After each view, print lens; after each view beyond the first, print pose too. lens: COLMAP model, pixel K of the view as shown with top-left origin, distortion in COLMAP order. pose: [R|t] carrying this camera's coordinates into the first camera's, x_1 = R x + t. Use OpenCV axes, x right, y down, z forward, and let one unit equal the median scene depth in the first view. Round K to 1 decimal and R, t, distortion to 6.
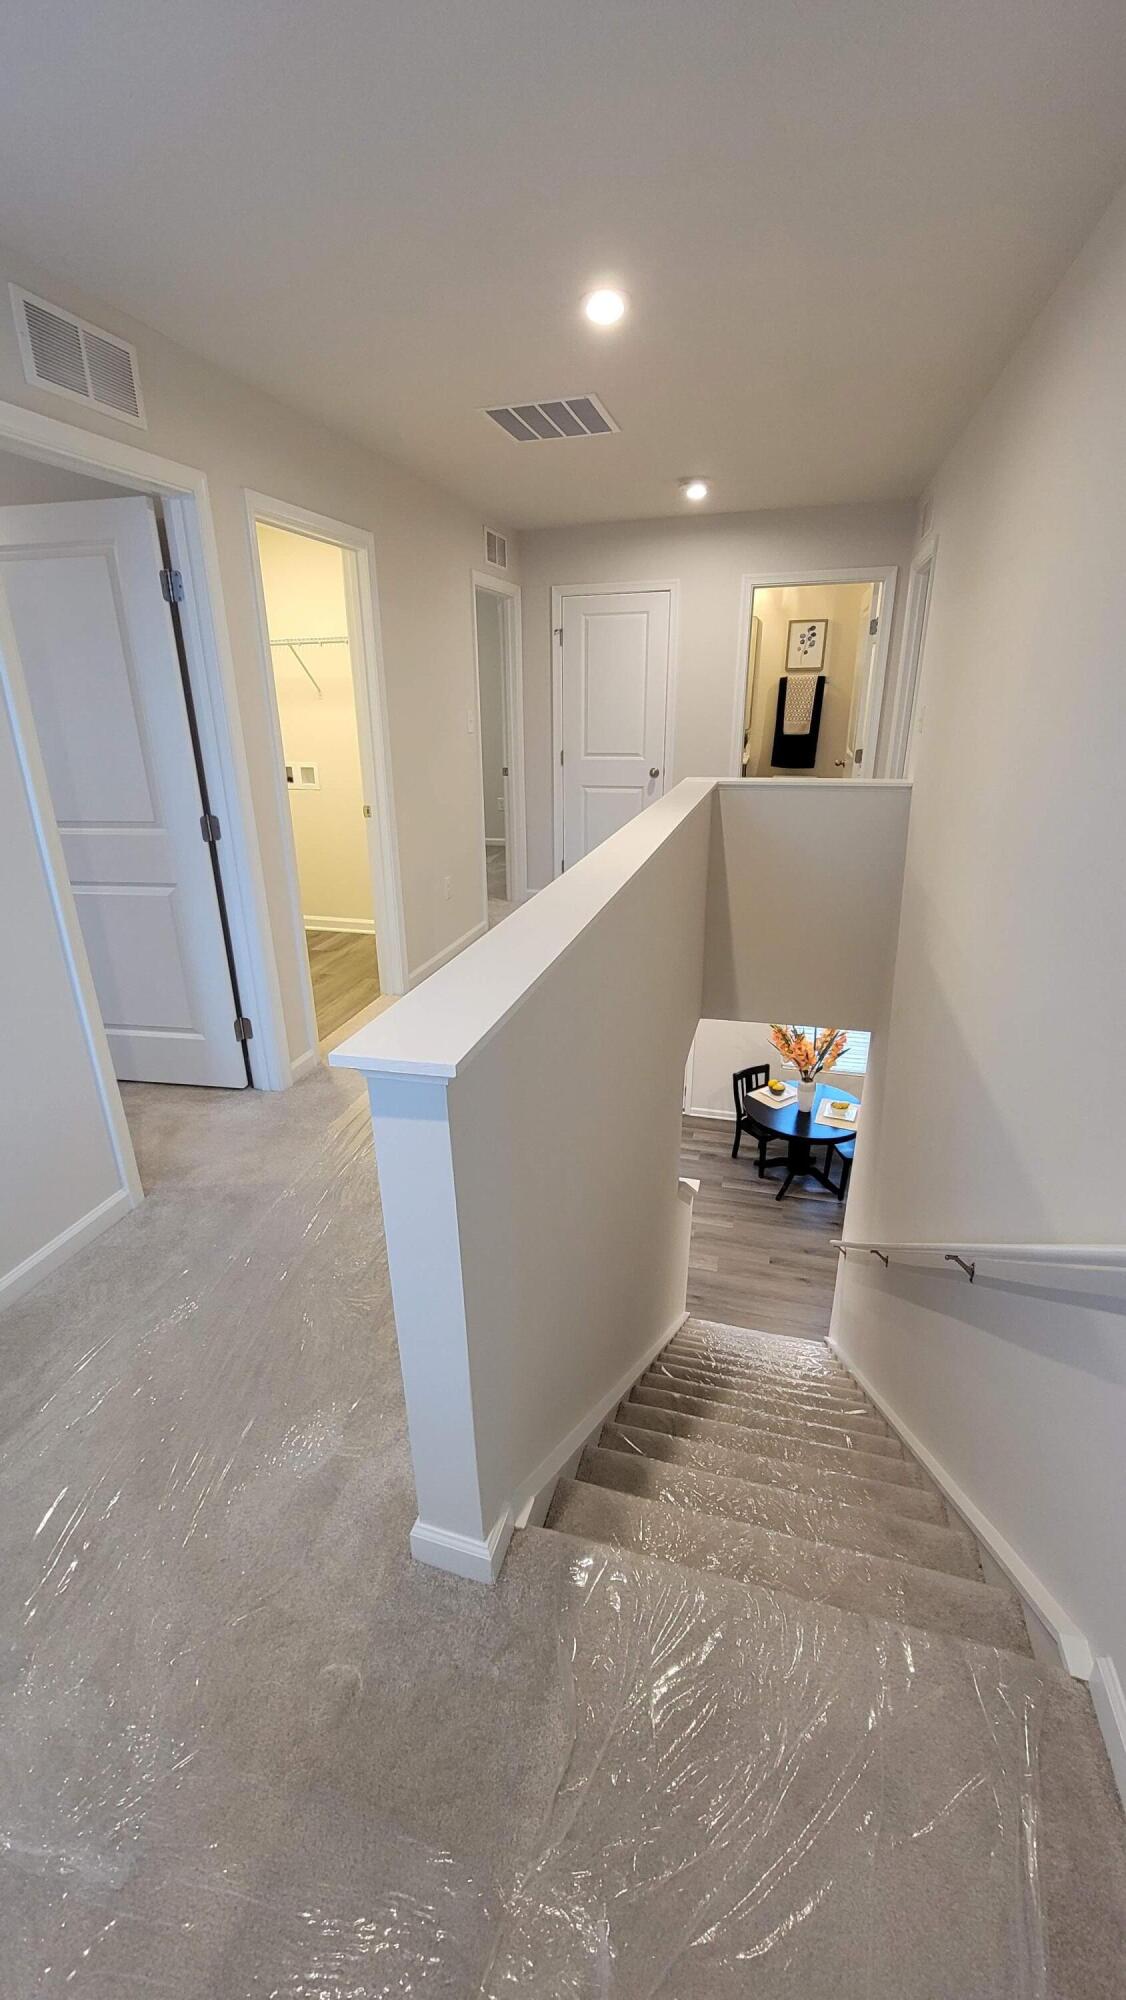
lens RADIAL K [[818.4, 0, 549.8], [0, 818.4, 1005.9], [0, 0, 1]] dist [-0.007811, 0.001168]
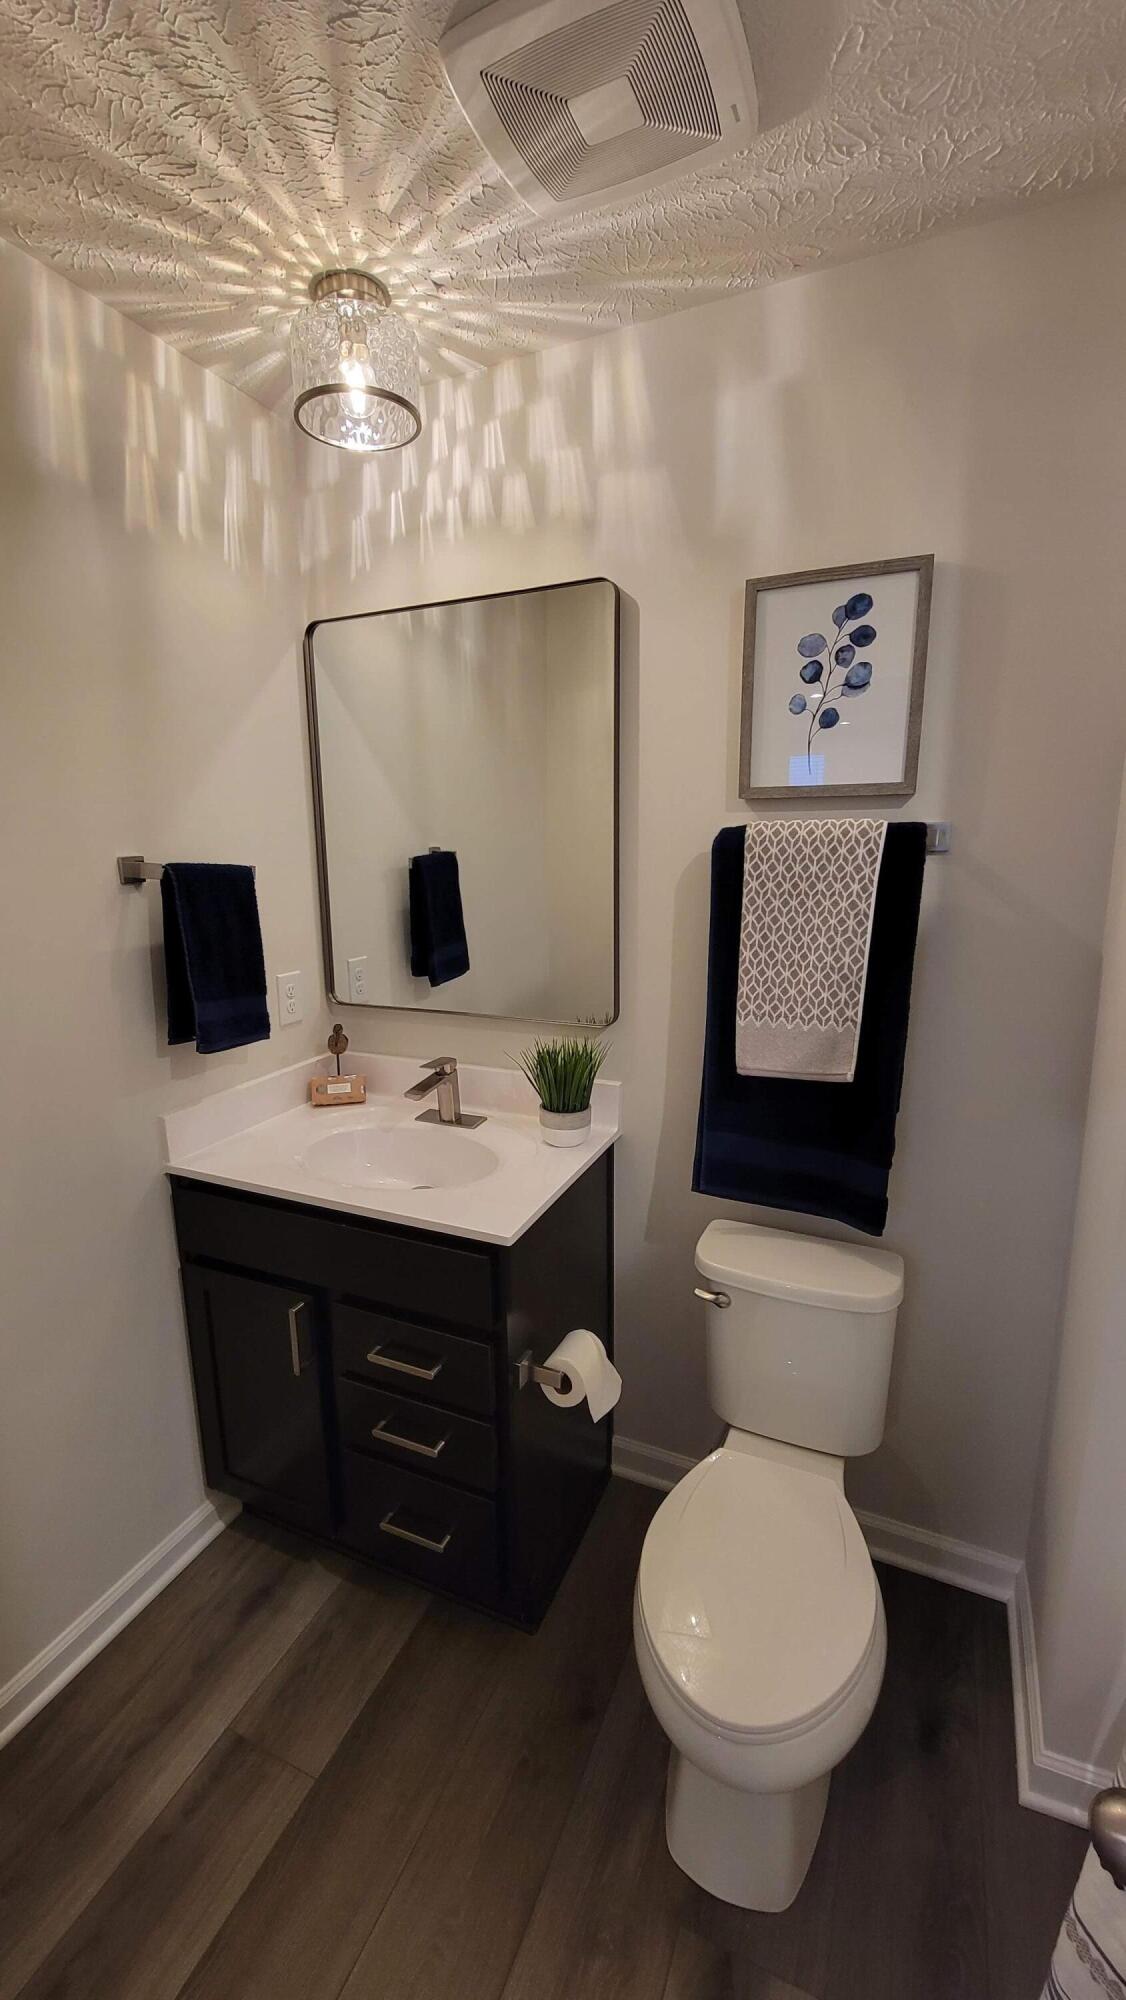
lens RADIAL K [[818.4, 0, 560.0], [0, 818.4, 988.8], [0, 0, 1]] dist [-0.007811, 0.001168]
pose [[0.987570, 0.033075, -0.153660, 0.278599], [-0.058233, 0.985032, -0.162239, -0.323439], [0.145994, 0.169170, 0.974714, 0.791437]]
